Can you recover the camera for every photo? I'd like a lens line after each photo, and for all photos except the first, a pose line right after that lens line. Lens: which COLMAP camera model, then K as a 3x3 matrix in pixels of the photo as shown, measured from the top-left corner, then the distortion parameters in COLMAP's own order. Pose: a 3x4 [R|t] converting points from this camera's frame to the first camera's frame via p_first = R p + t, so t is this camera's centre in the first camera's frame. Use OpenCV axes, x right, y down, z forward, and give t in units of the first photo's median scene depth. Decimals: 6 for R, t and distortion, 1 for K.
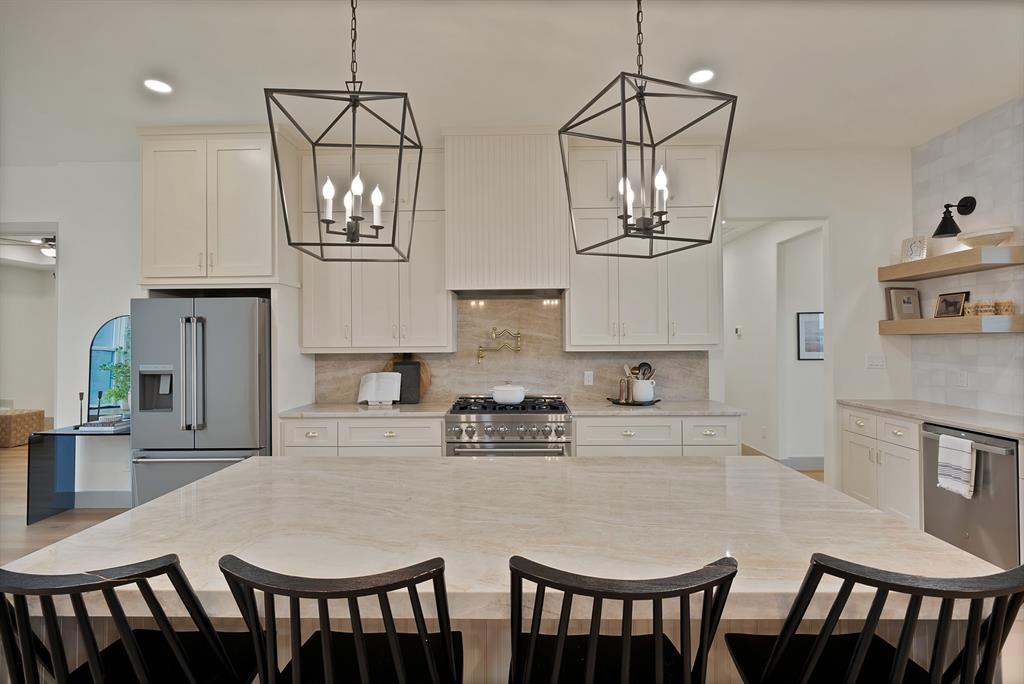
lens RADIAL K [[447.3, 0, 492.1], [0, 447.3, 341.4], [0, 0, 1]] dist [-0.014854, 0.000003]
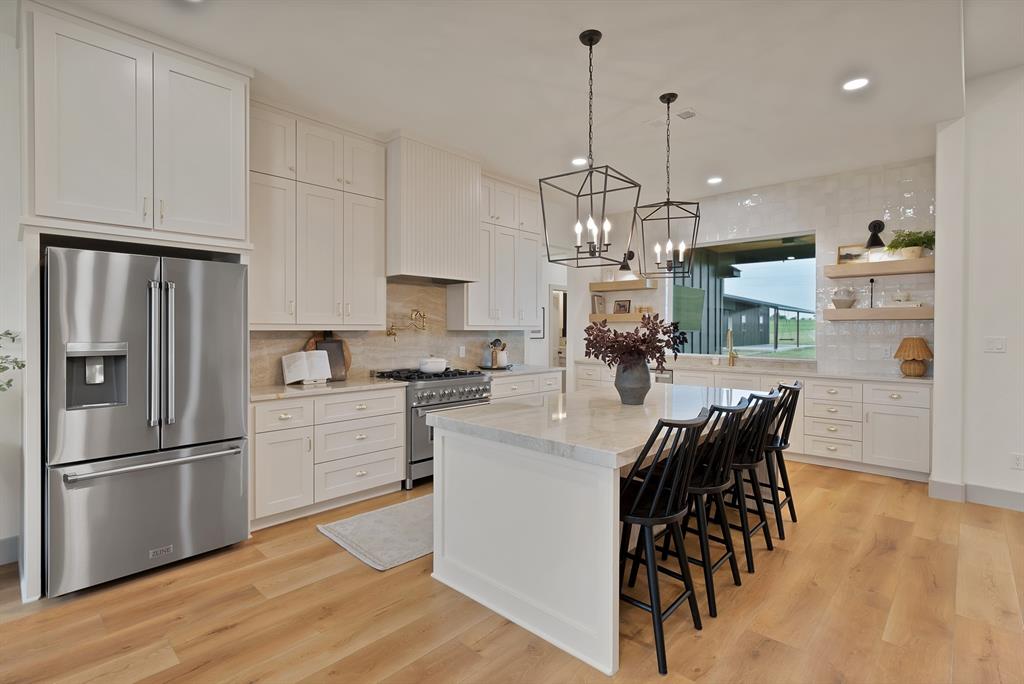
lens RADIAL K [[473.6, 0, 511.9], [0, 473.6, 331.5], [0, 0, 1]] dist [-0.014389, 0.000273]
pose [[0.671395, 0.005076, 0.741082, -0.742596], [-0.009245, 0.999956, 0.001526, 0.022894], [-0.741042, -0.007876, 0.671413, -0.010983]]
